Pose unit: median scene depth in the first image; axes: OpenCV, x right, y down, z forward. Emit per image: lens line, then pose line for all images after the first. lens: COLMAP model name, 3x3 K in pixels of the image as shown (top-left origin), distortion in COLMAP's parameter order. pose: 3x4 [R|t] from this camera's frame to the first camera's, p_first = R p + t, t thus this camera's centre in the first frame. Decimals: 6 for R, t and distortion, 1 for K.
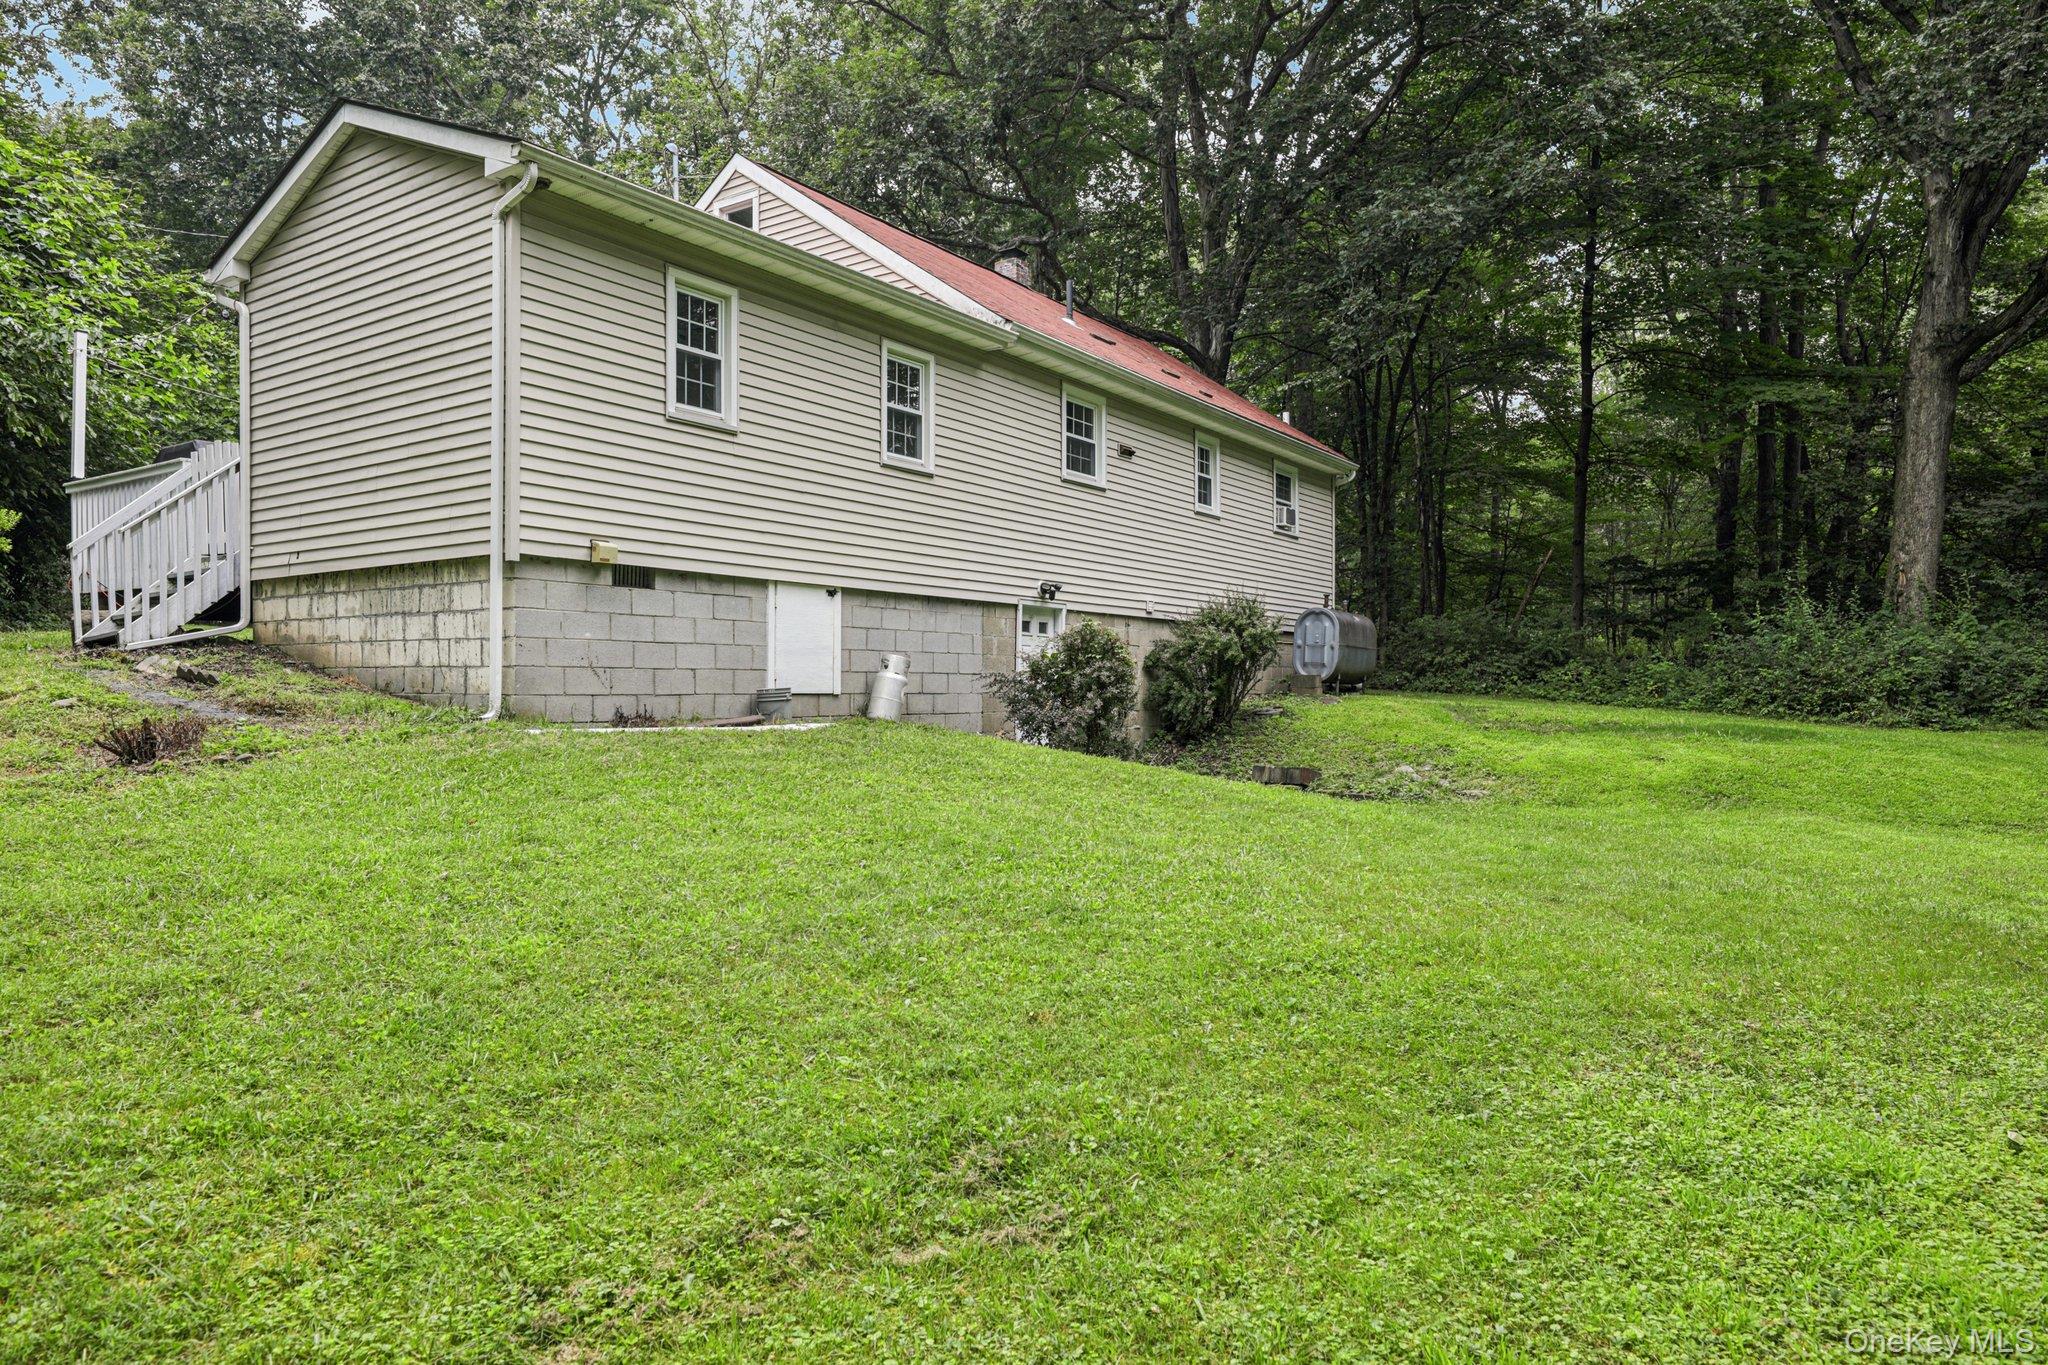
lens RADIAL K [[1294.2, 0, 1024.0], [0, 1294.2, 682.5], [0, 0, 1]] dist [-0.005511, 0.000762]
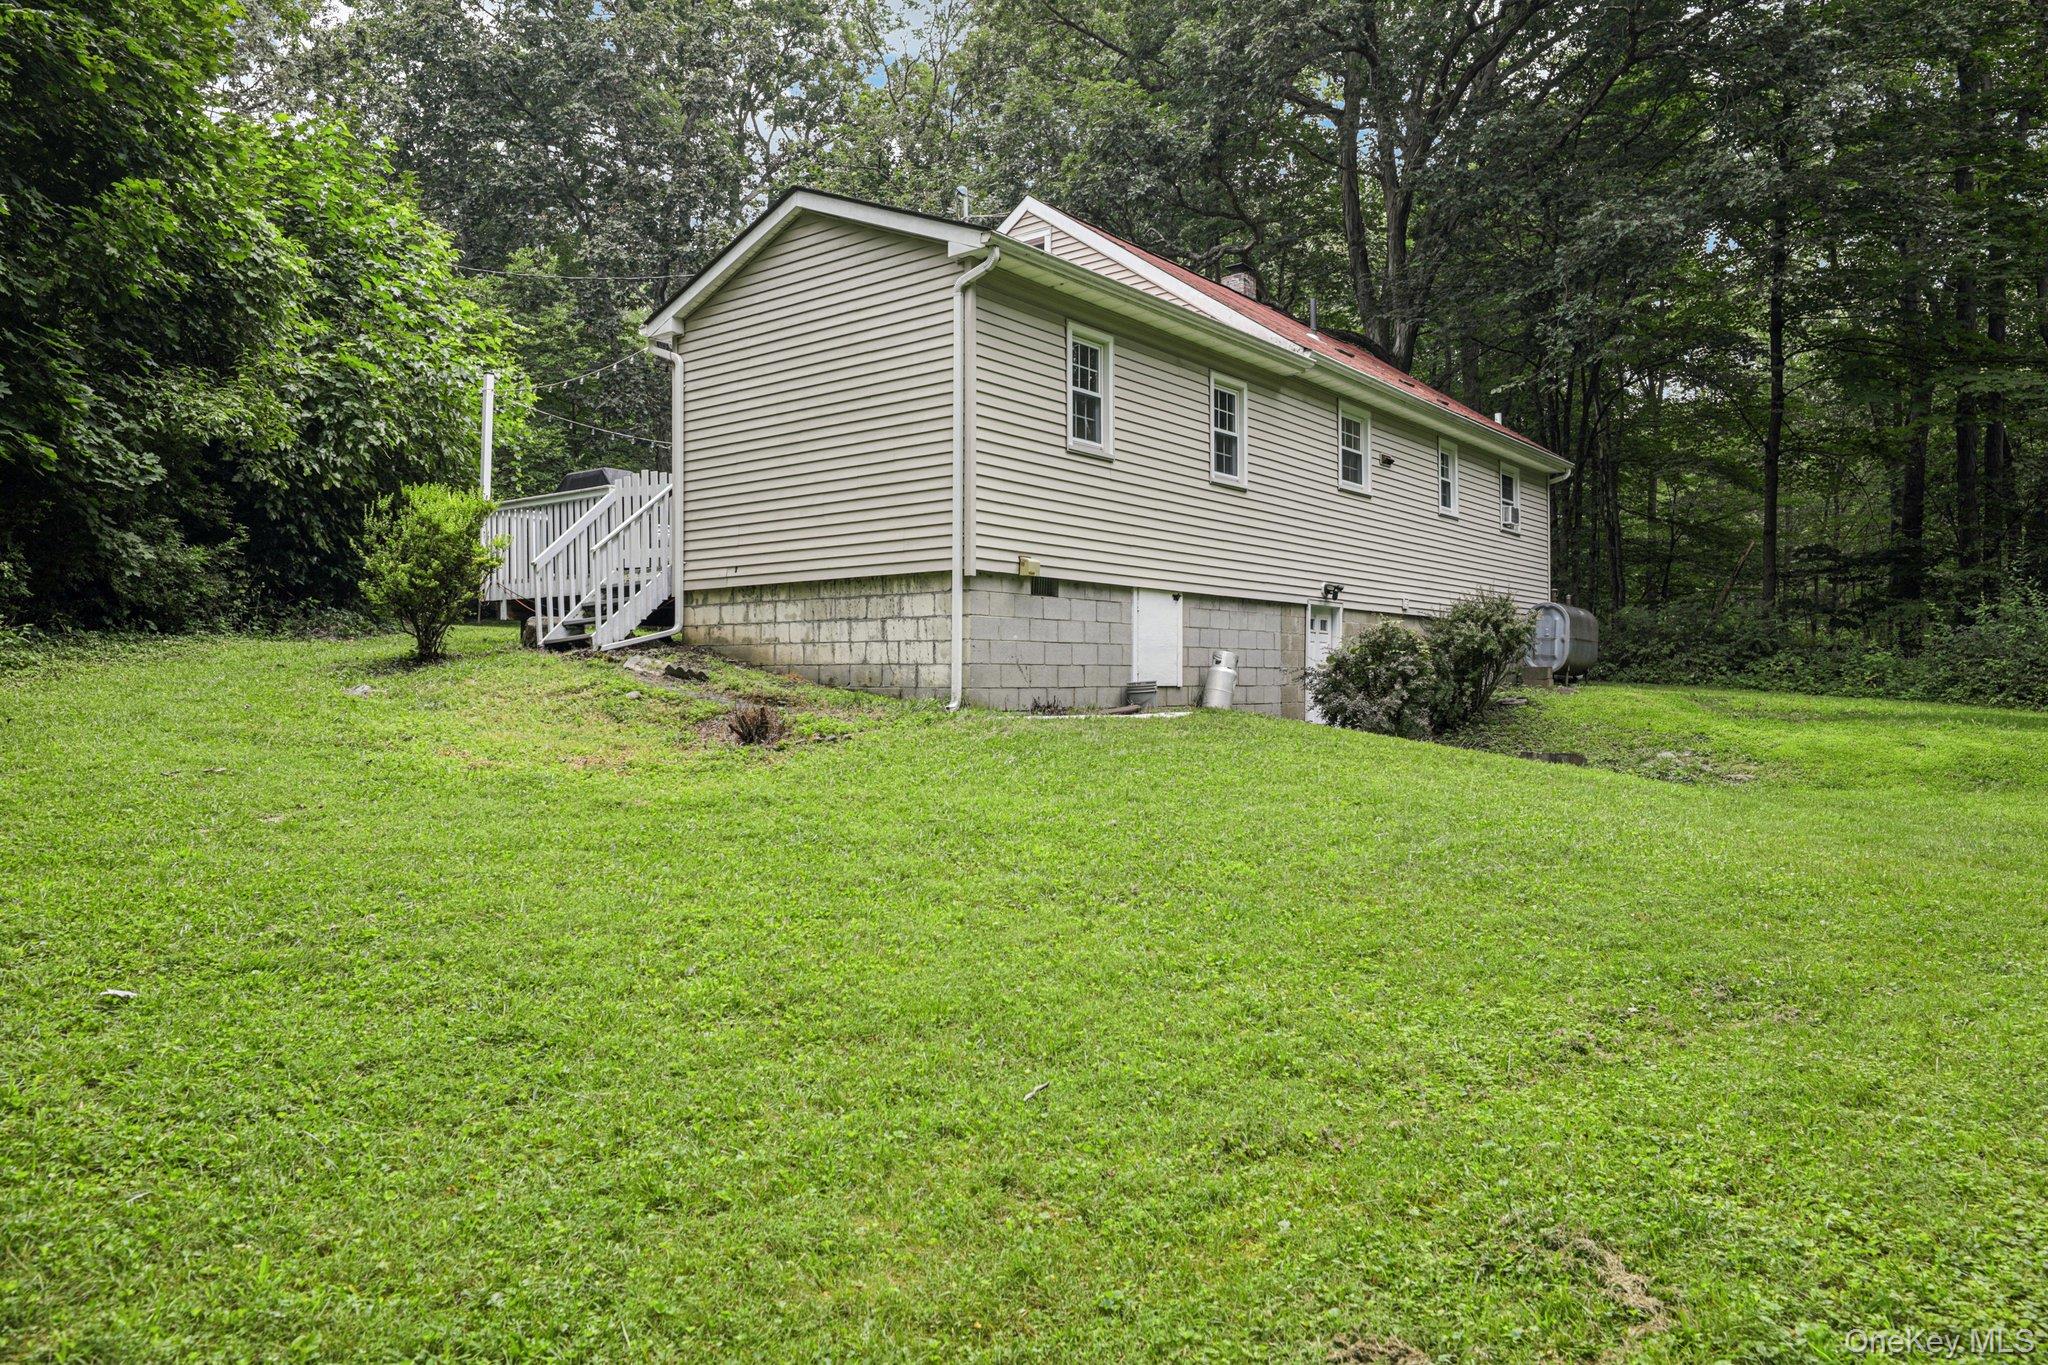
lens RADIAL K [[1339.2, 0, 1021.0], [0, 1339.2, 659.0], [0, 0, 1]] dist [0.000695, 0.002632]
pose [[0.997704, -0.004262, -0.067591, -0.186933], [0.003503, 0.999929, -0.011351, -0.002029], [0.067634, 0.011088, 0.997649, -0.164069]]
